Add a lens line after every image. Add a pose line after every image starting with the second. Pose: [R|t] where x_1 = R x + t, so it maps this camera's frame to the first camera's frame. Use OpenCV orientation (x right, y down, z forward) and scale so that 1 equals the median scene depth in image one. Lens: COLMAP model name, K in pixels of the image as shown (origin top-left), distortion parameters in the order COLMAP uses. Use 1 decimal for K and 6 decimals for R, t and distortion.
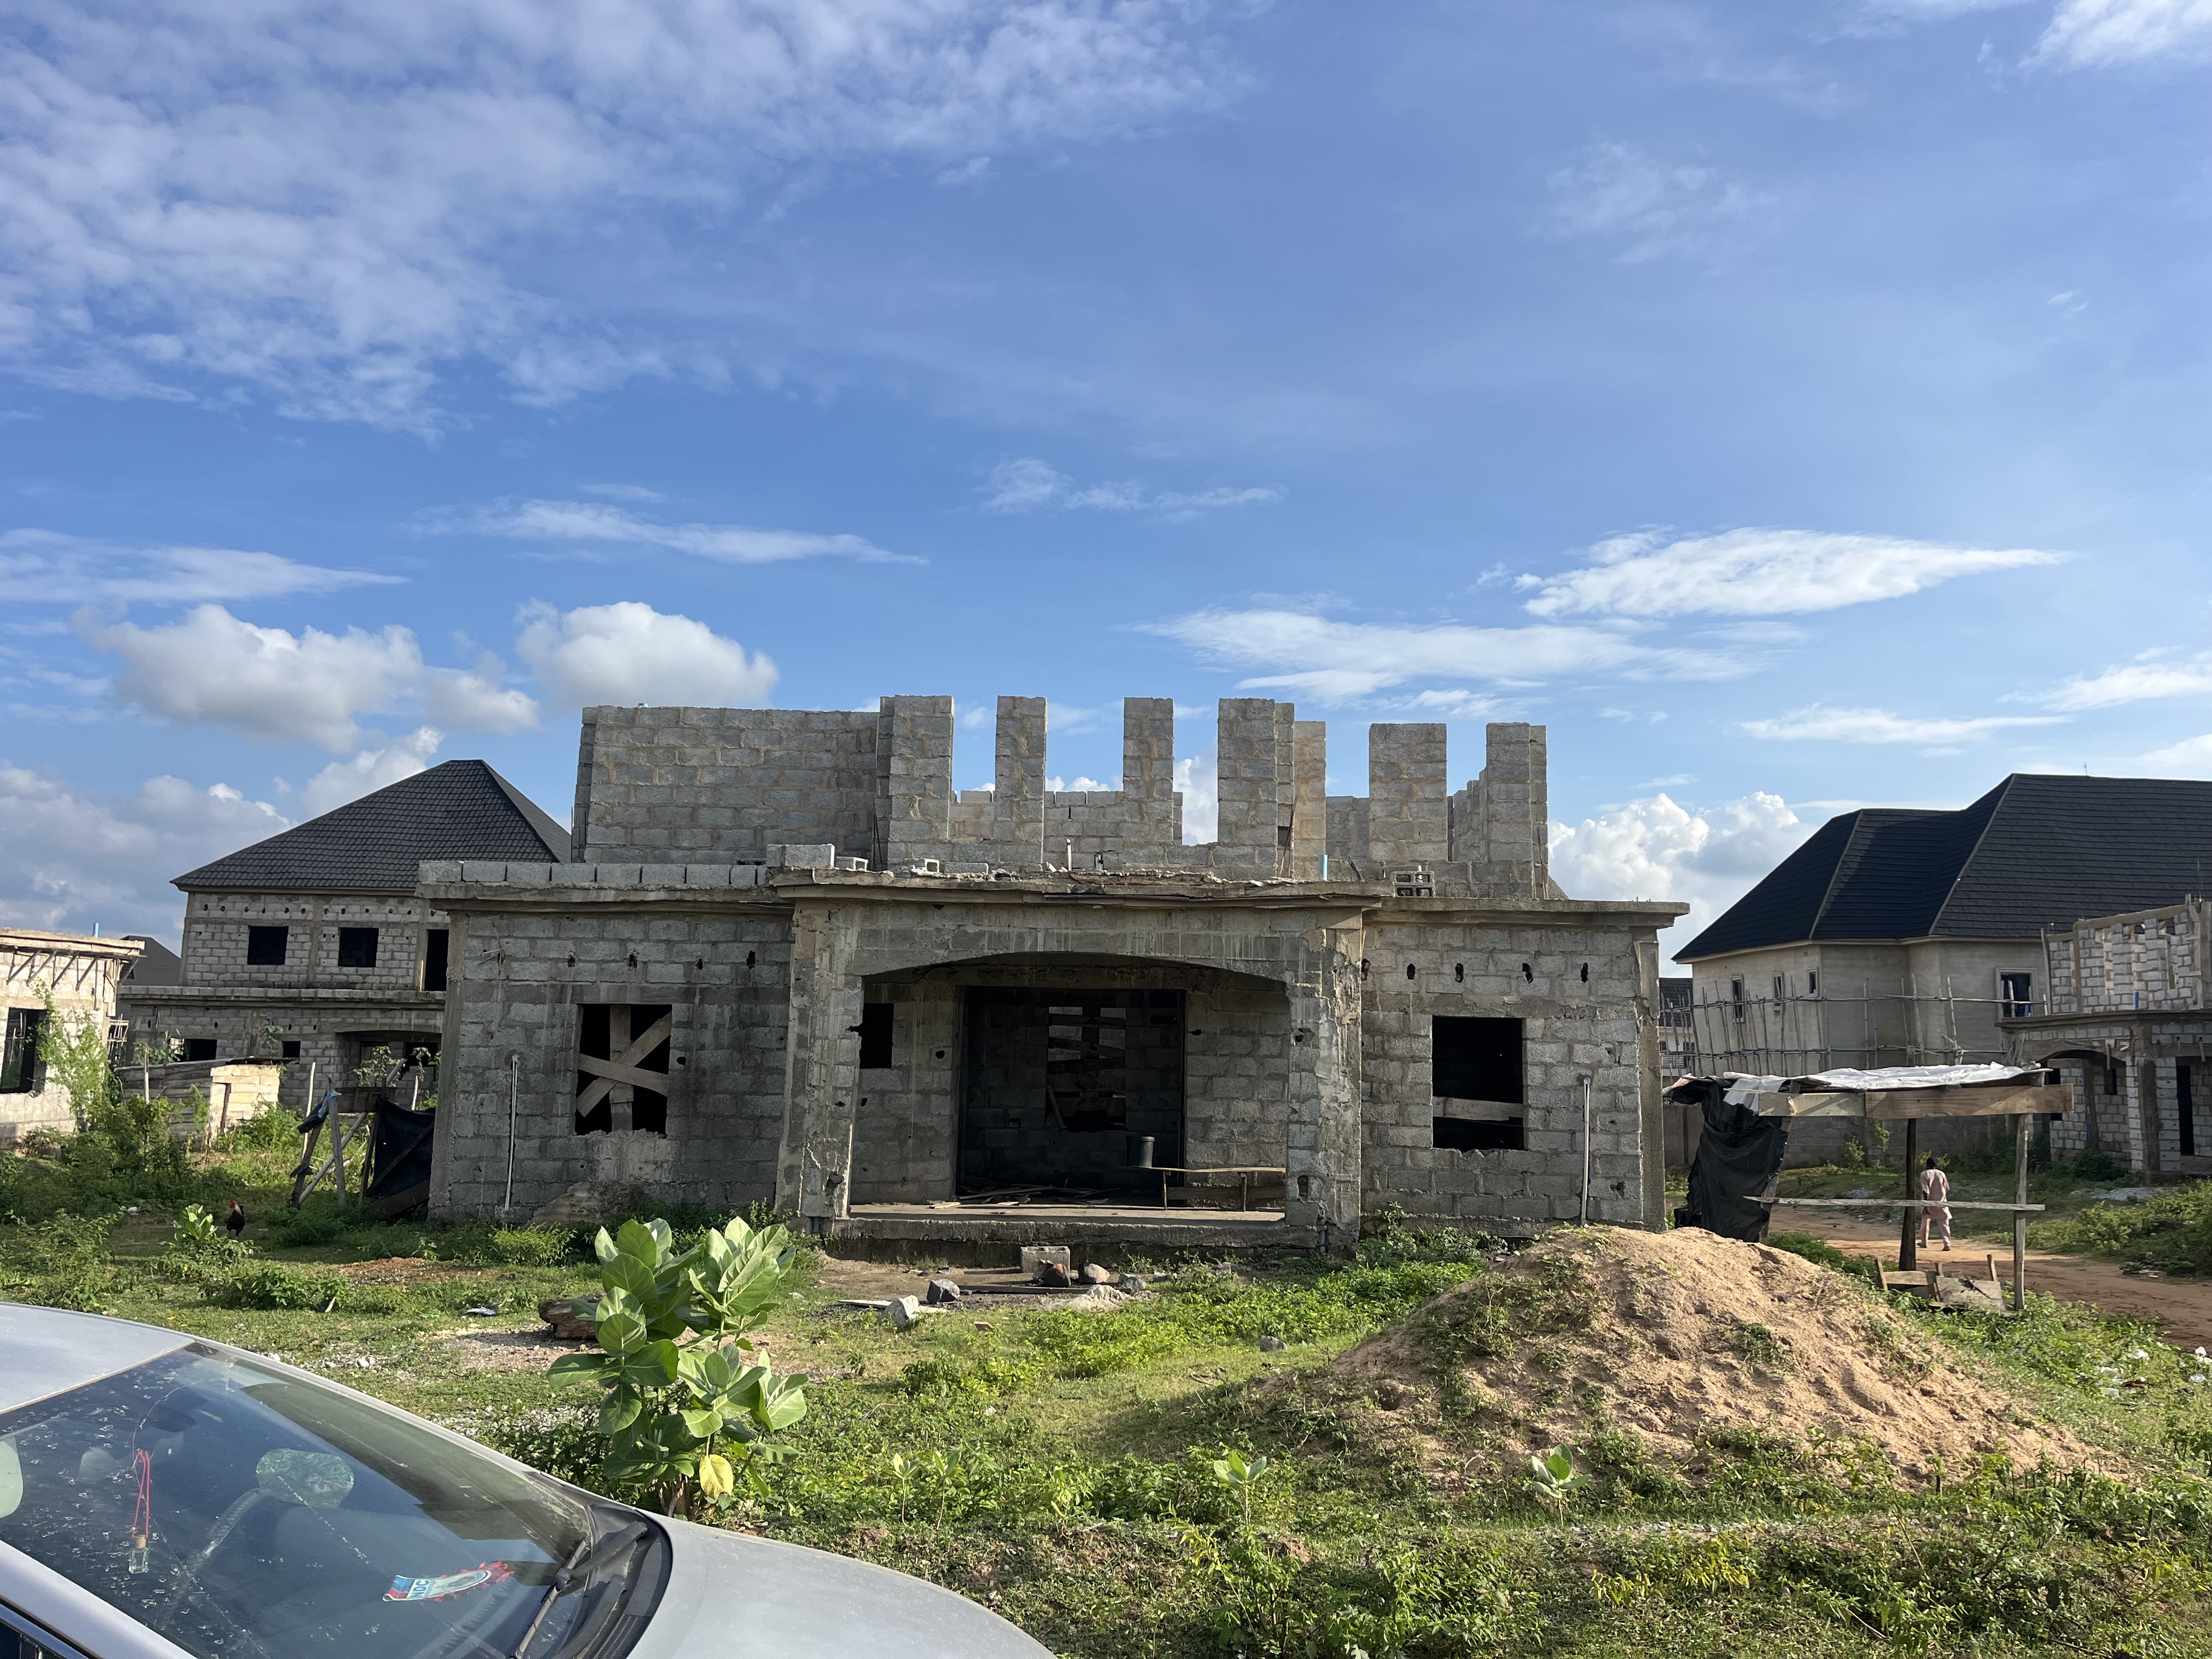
lens RADIAL K [[1693.2, 0, 1107.2], [0, 1693.2, 826.3], [0, 0, 1]] dist [0.056293, -0.049720]
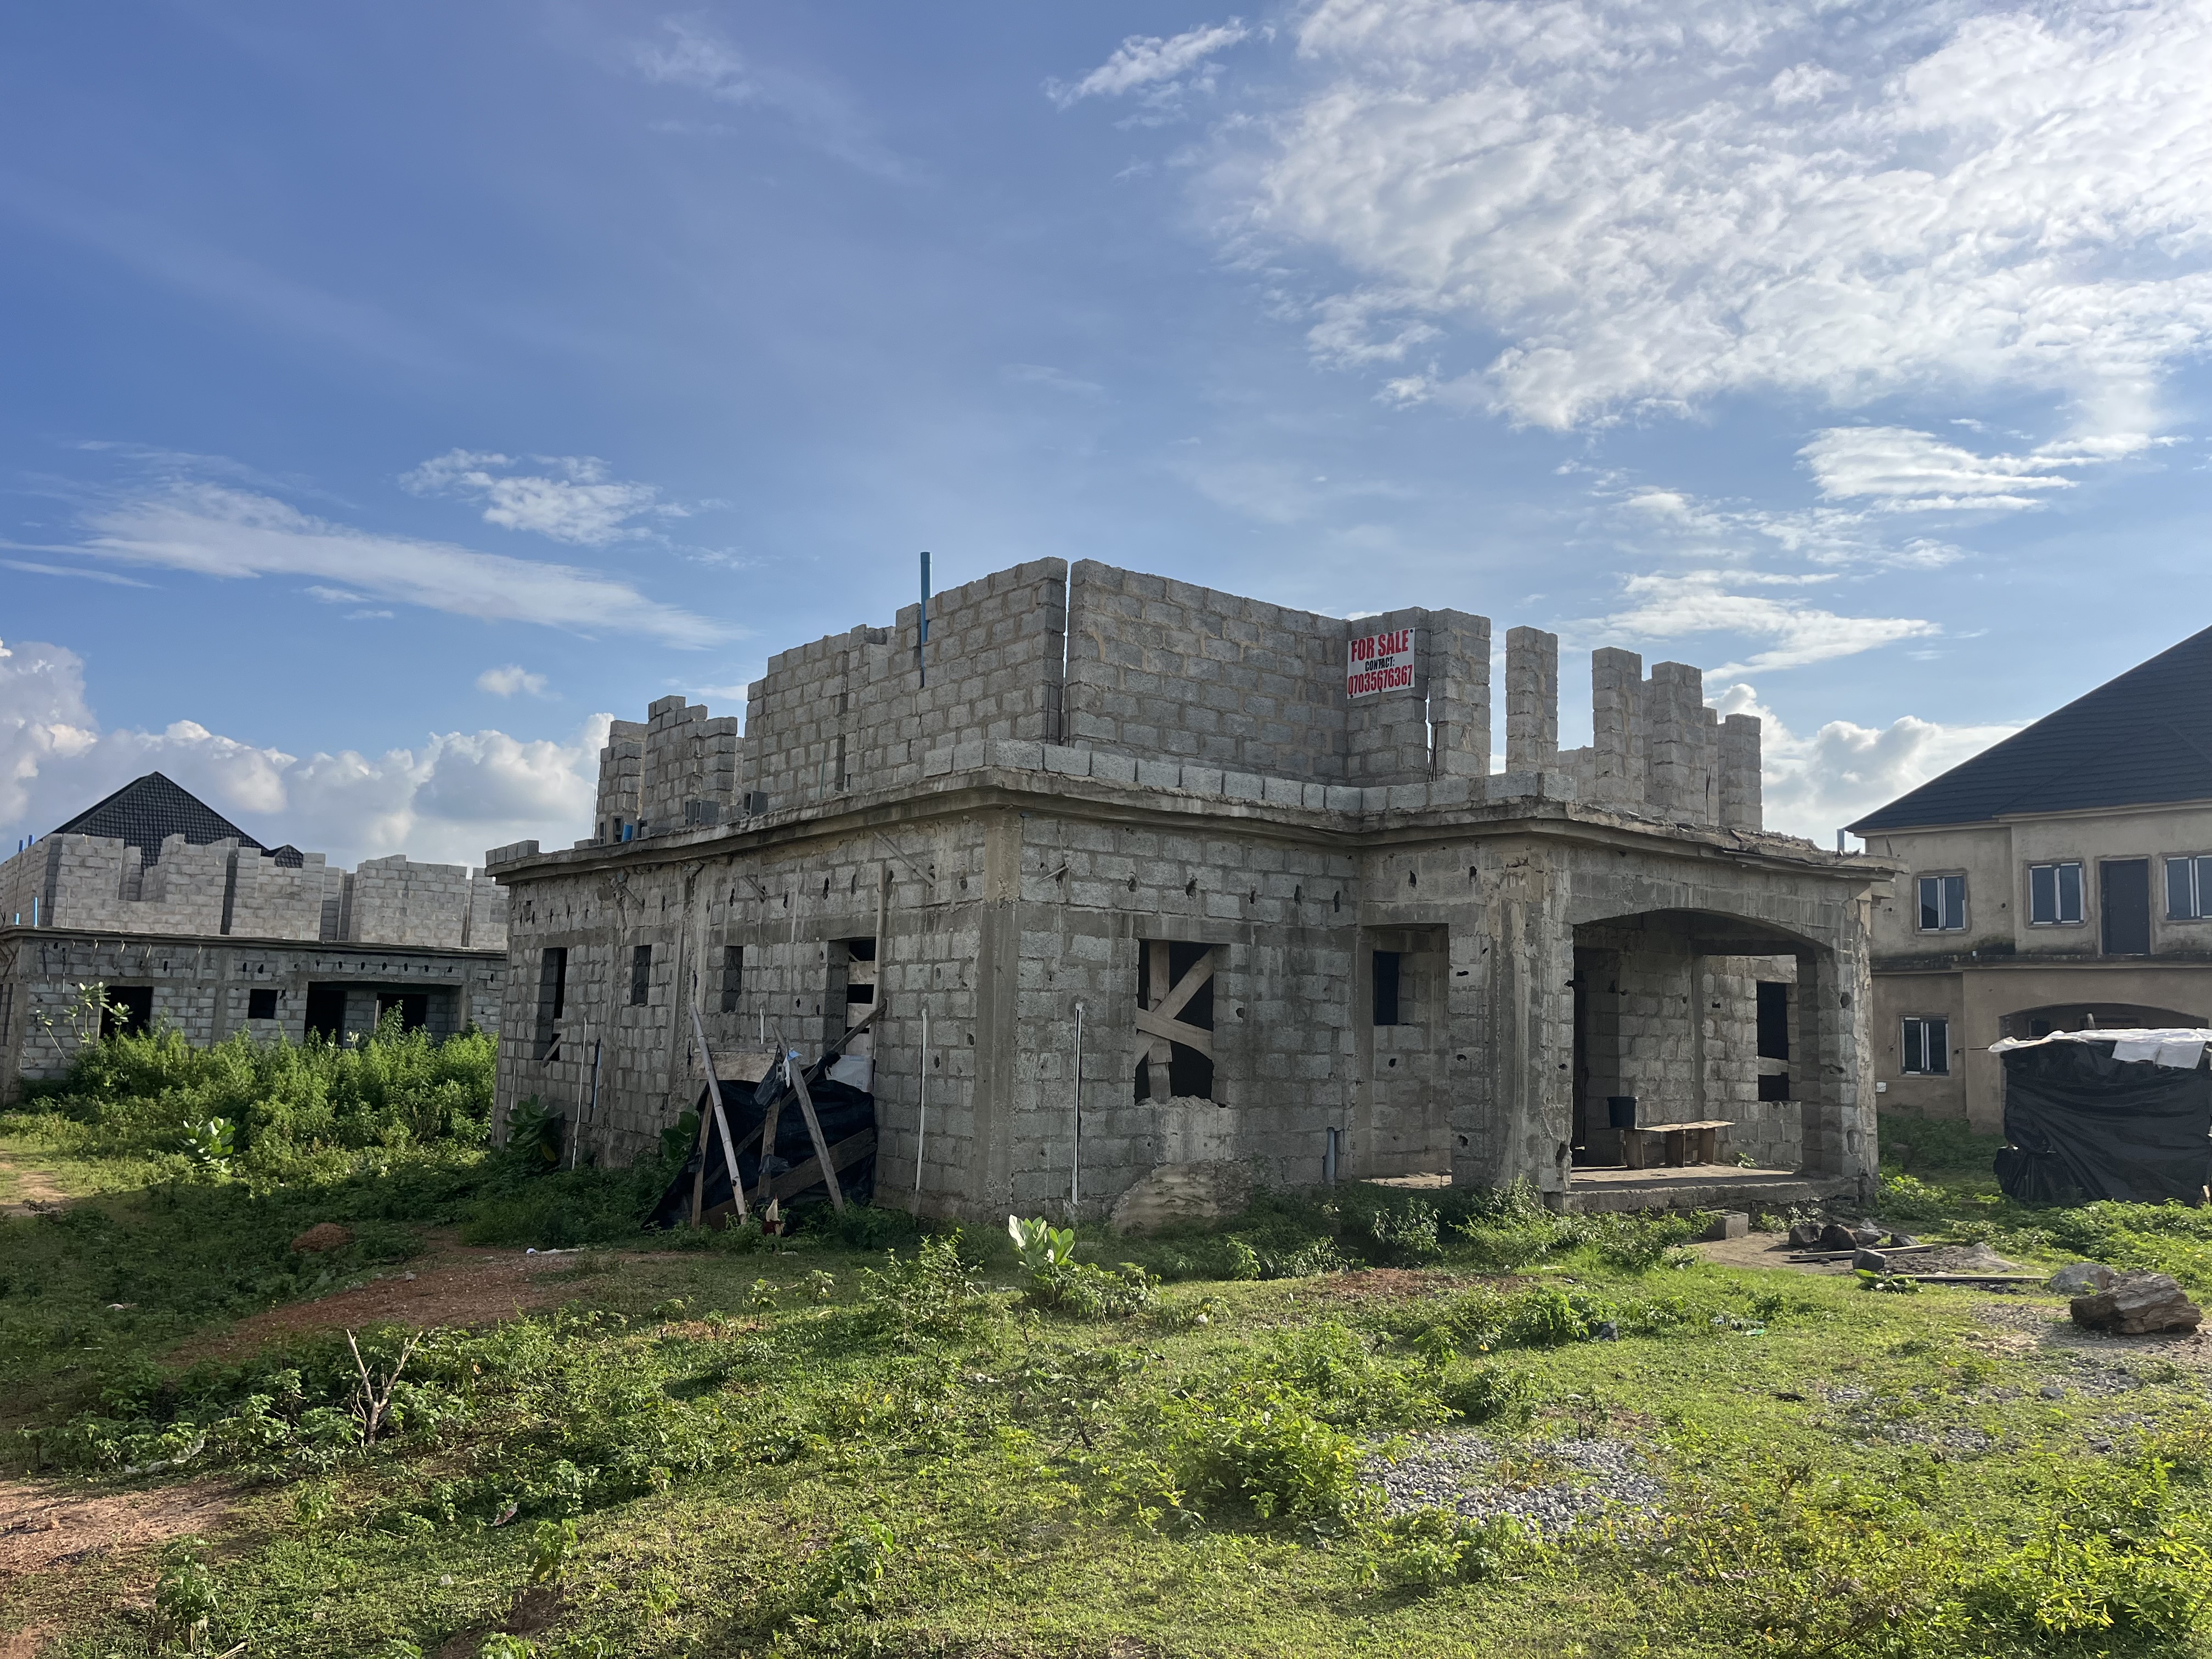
lens RADIAL K [[1693.2, 0, 1105.3], [0, 1693.2, 825.8], [0, 0, 1]] dist [0.056293, -0.049720]
pose [[0.797159, 0.076930, 0.598848, -0.798465], [-0.095398, 0.995439, -0.000888, 0.054328], [-0.596185, -0.056420, 0.800862, 0.384798]]
